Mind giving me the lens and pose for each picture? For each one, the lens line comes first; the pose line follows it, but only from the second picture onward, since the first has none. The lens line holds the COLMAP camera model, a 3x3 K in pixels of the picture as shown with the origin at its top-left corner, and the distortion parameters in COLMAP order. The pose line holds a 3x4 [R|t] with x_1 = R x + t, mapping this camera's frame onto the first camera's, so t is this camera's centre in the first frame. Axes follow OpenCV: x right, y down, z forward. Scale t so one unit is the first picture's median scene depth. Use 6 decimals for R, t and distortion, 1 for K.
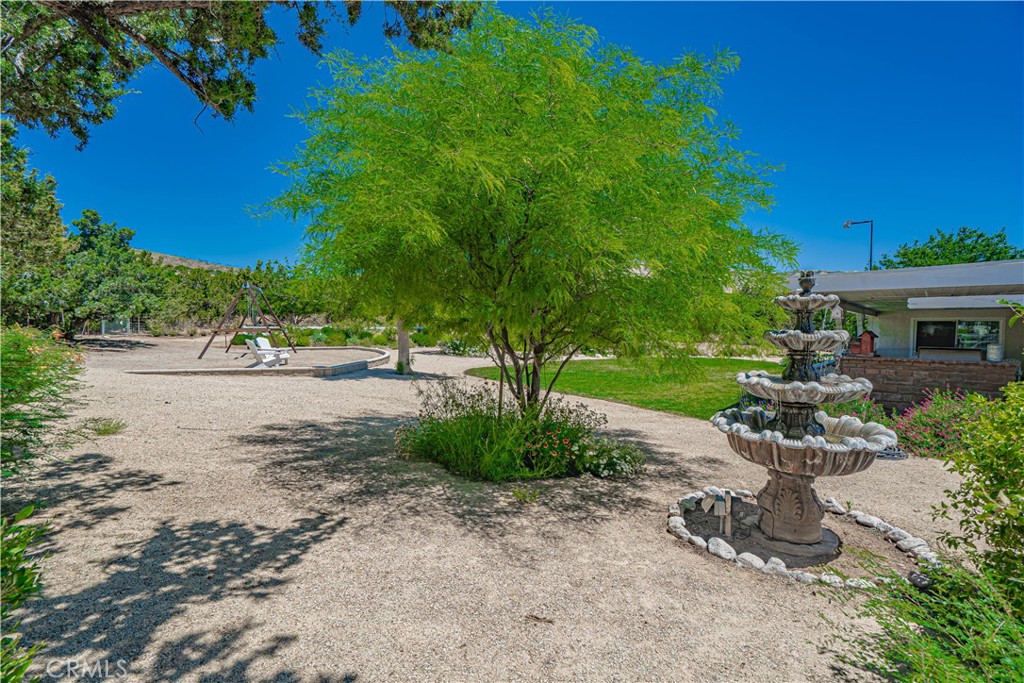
lens RADIAL K [[460.7, 0, 512.0], [0, 460.7, 341.5], [0, 0, 1]] dist [-0.009749, 0.004782]
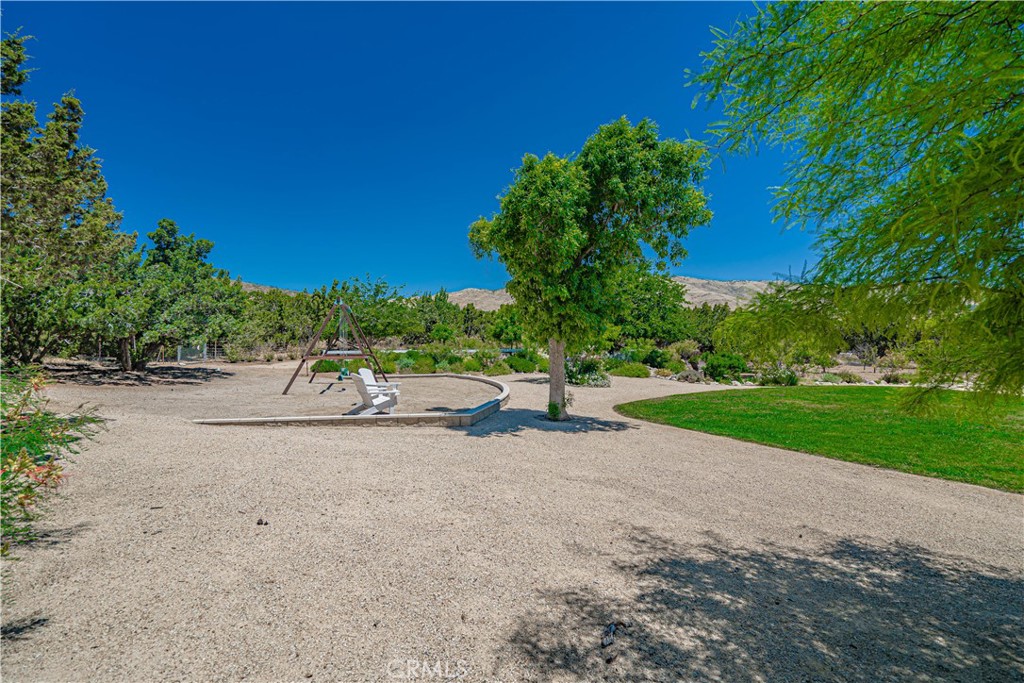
lens RADIAL K [[460.7, 0, 512.0], [0, 460.7, 341.5], [0, 0, 1]] dist [-0.009749, 0.004782]
pose [[0.993843, -0.009464, -0.110390, -0.171842], [0.004729, 0.999061, -0.043070, -0.015101], [0.110694, 0.042283, 0.992955, 0.213988]]
